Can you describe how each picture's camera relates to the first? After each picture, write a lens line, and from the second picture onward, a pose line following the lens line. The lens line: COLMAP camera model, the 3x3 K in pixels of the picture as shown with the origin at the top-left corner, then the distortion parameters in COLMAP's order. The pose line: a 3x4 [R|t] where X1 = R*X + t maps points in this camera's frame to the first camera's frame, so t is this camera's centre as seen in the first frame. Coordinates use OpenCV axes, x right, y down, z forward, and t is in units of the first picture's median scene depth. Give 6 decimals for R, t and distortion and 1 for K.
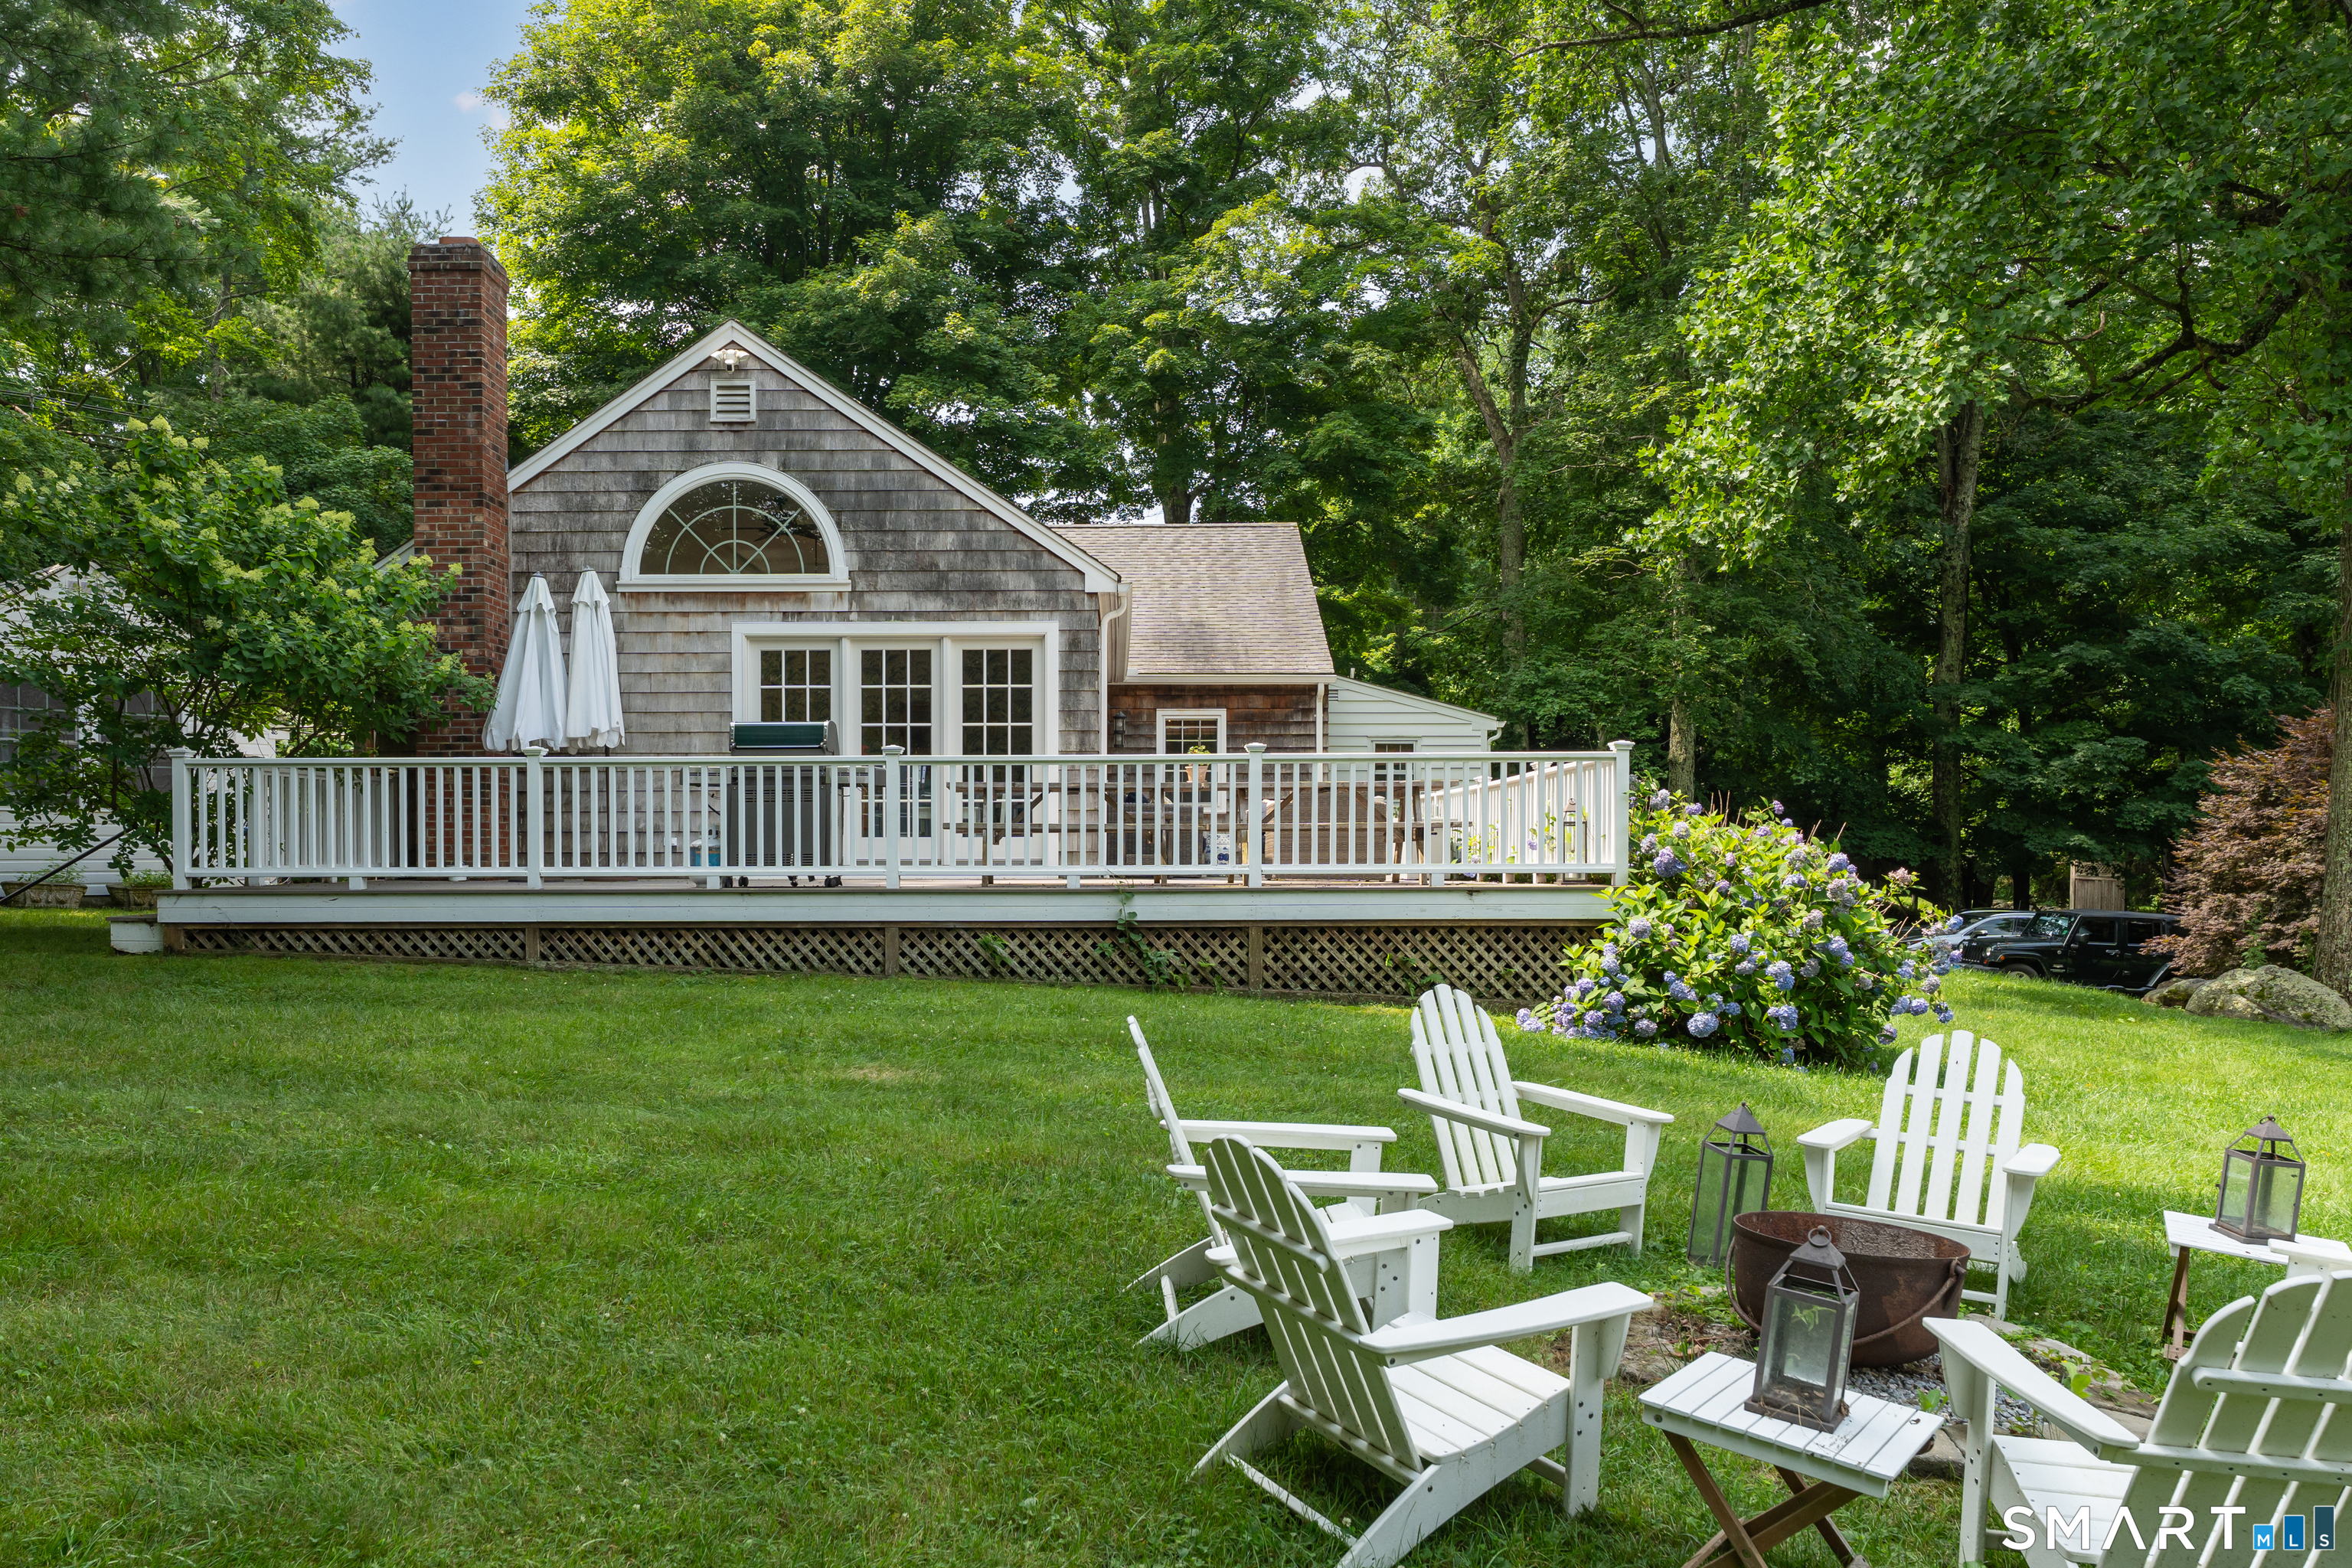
lens RADIAL K [[1833.1, 0, 1172.7], [0, 1833.1, 860.6], [0, 0, 1]] dist [-0.001640, -0.000200]
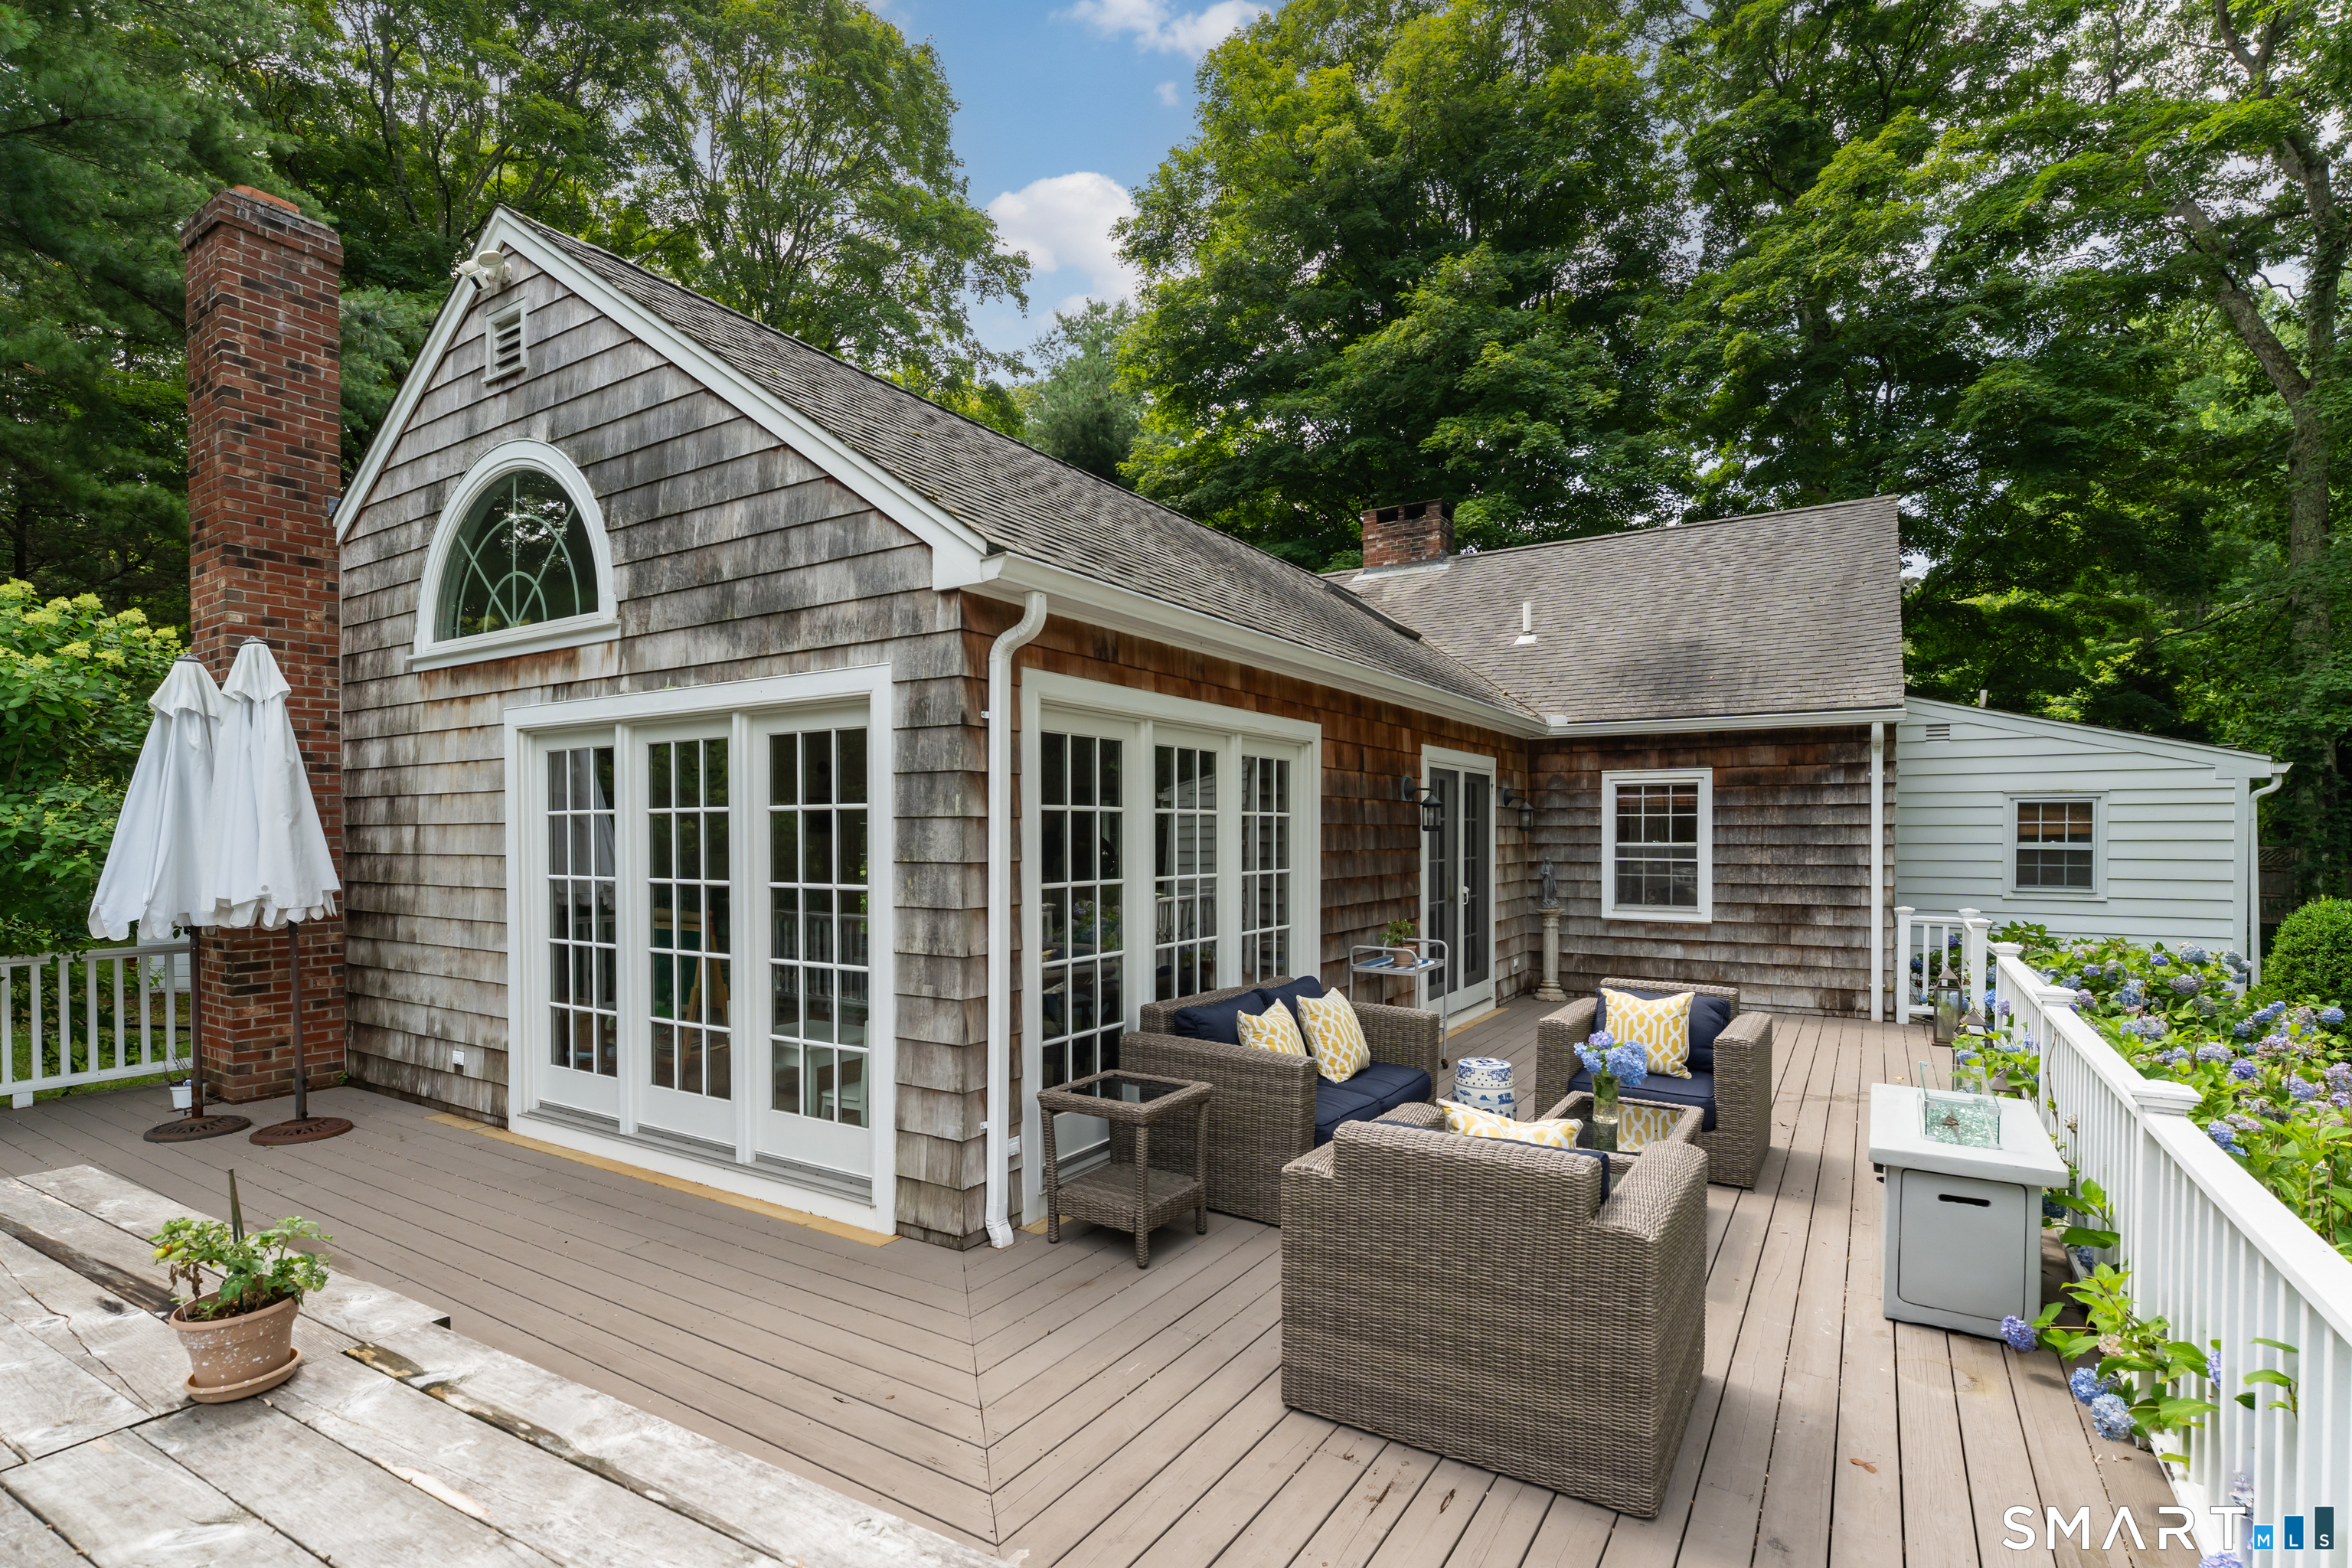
lens RADIAL K [[1123.0, 0, 1164.5], [0, 1123.0, 834.2], [0, 0, 1]] dist [-0.002548, -0.000164]
pose [[0.818664, 0.007723, -0.574221, 0.150900], [-0.003214, 0.999956, 0.008867, -0.091380], [0.574264, -0.005414, 0.818652, 0.815346]]
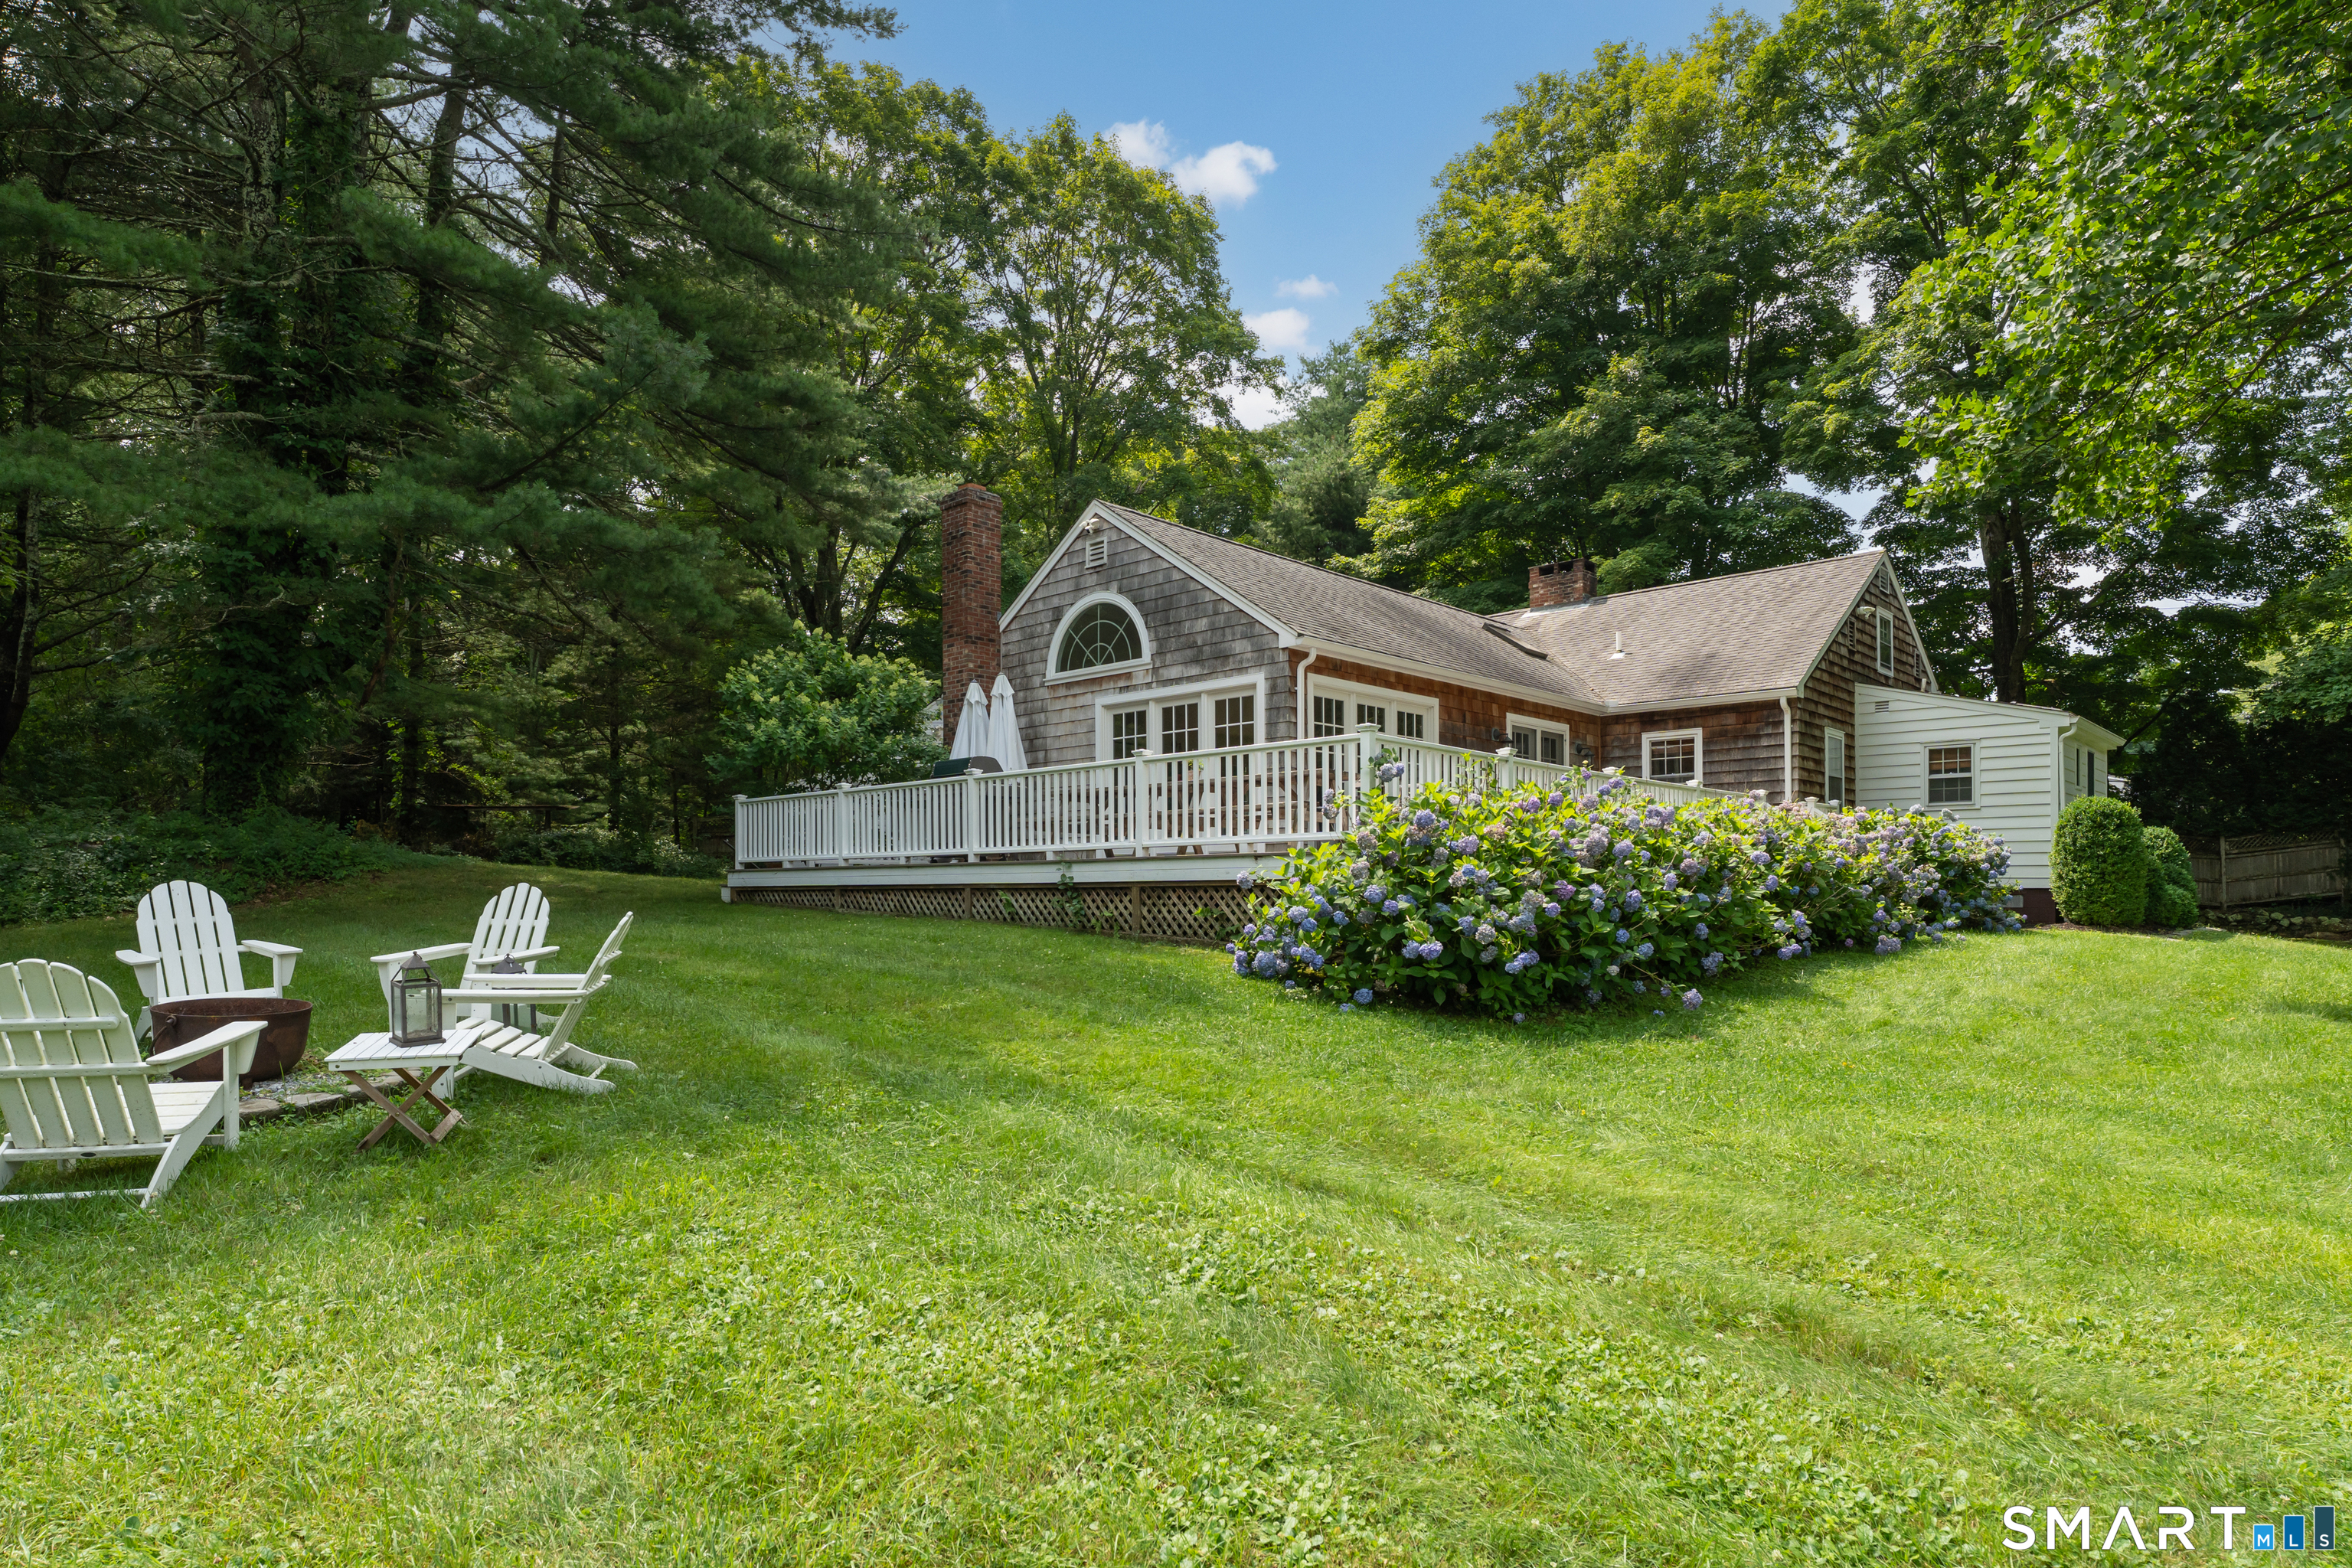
lens RADIAL K [[1398.6, 0, 1177.8], [0, 1398.6, 857.1], [0, 0, 1]] dist [-0.003404, 0.000250]
pose [[0.702095, -0.019999, -0.711803, 0.620508], [-0.001483, 0.999562, -0.029547, 0.034997], [0.712082, 0.021800, 0.701758, 0.240654]]
